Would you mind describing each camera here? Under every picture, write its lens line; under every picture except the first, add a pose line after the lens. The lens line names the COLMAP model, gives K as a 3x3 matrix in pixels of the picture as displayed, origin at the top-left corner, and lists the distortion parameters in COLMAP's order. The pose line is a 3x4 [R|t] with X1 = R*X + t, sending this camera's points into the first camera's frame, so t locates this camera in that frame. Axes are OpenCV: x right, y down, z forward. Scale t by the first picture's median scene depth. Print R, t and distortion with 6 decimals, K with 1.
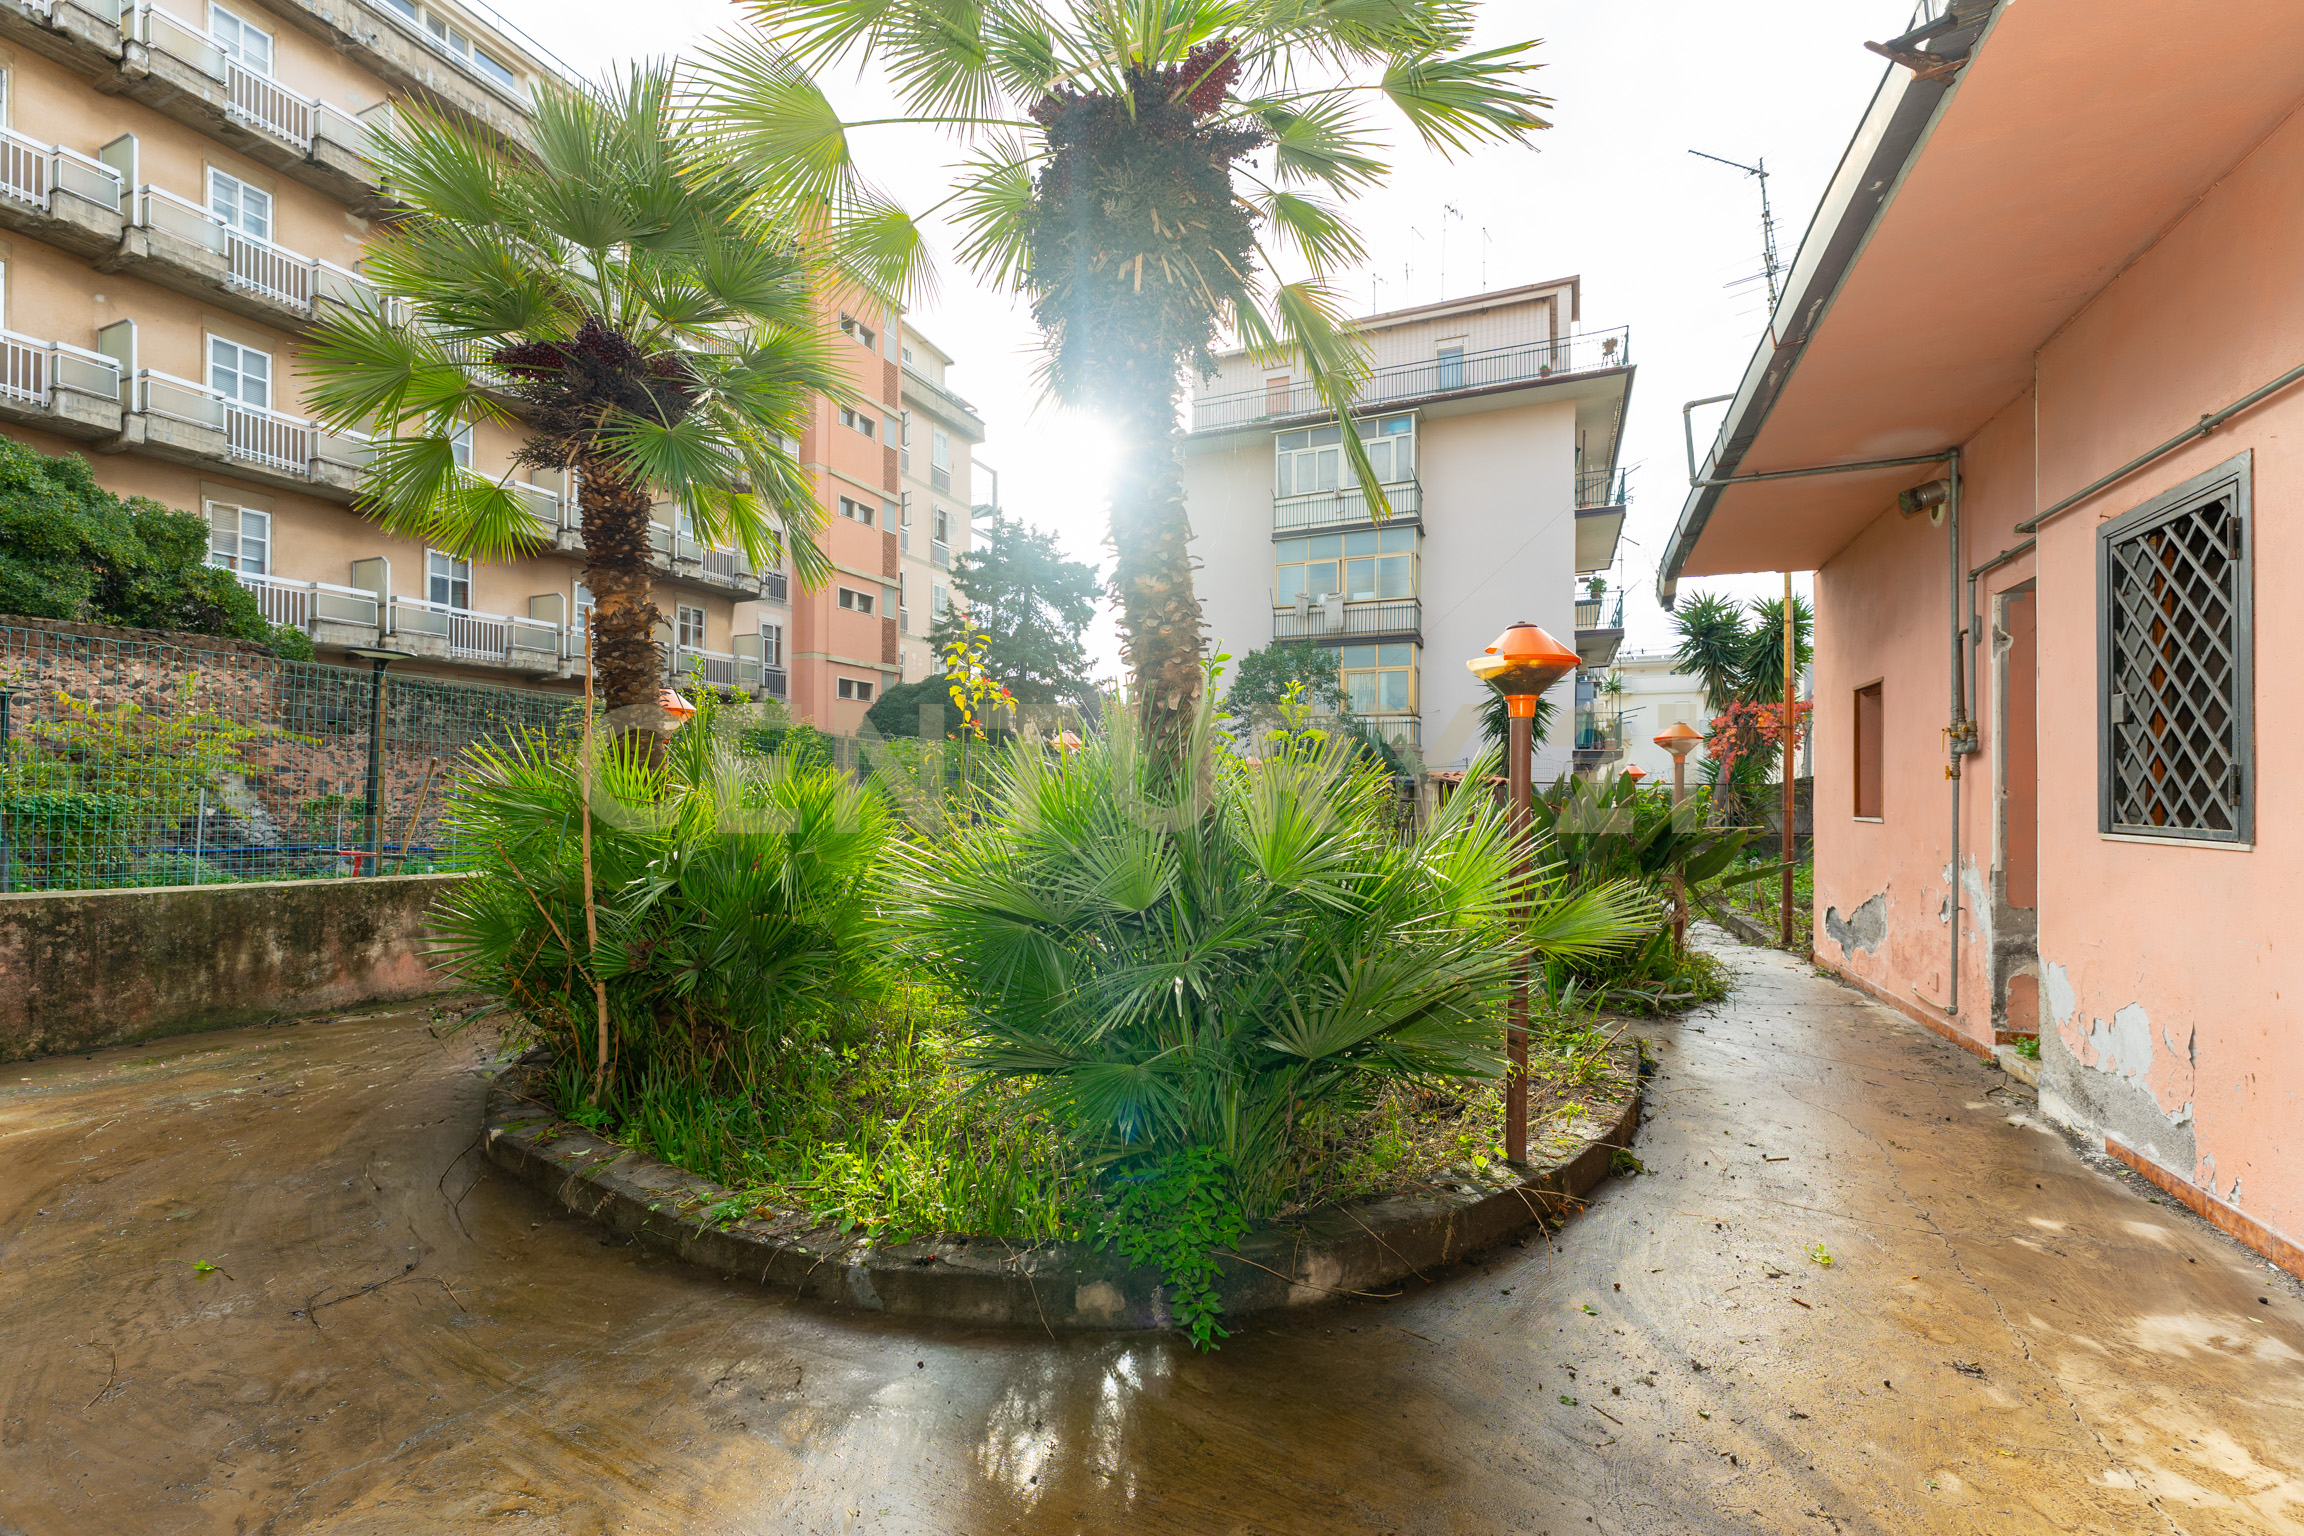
lens RADIAL K [[952.5, 0, 1145.7], [0, 952.5, 782.9], [0, 0, 1]] dist [0.000804, 0.000228]
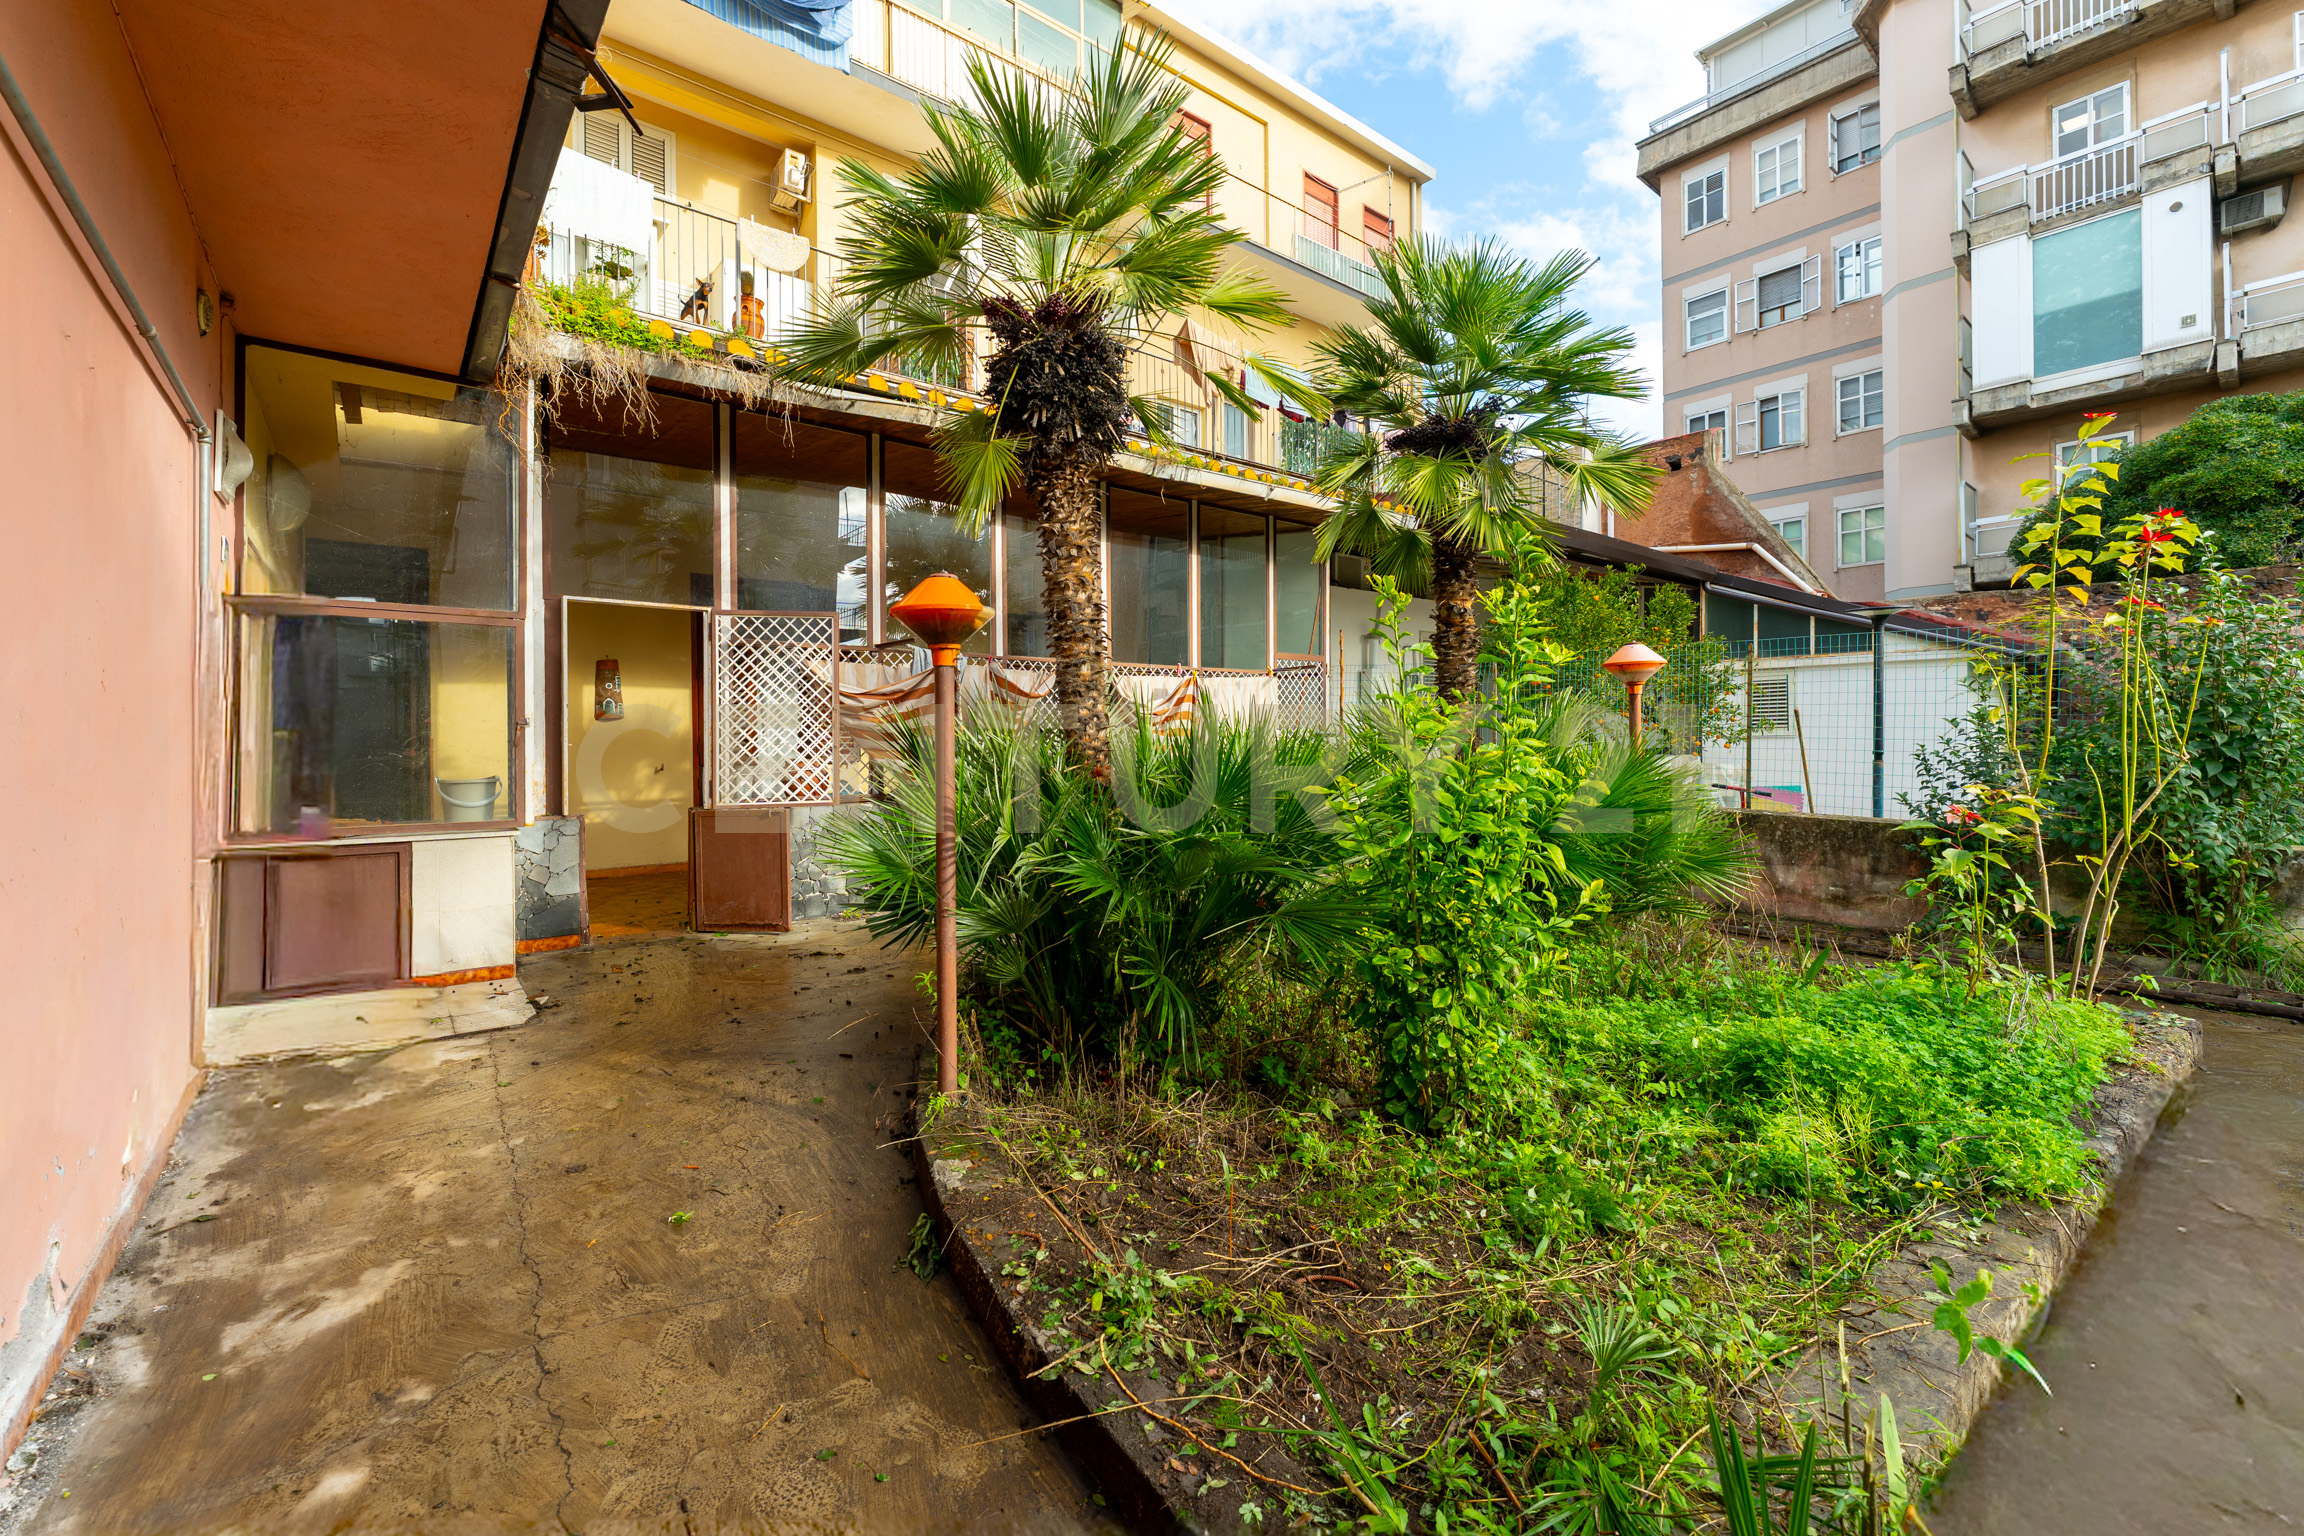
lens RADIAL K [[952.5, 0, 1148.1], [0, 952.5, 752.9], [0, 0, 1]] dist [0.000804, 0.000228]
pose [[-0.450816, 0.003666, -0.892609, 1.611257], [0.016564, 0.999854, -0.004259, 0.043844], [0.892463, -0.016705, -0.450811, 2.215895]]
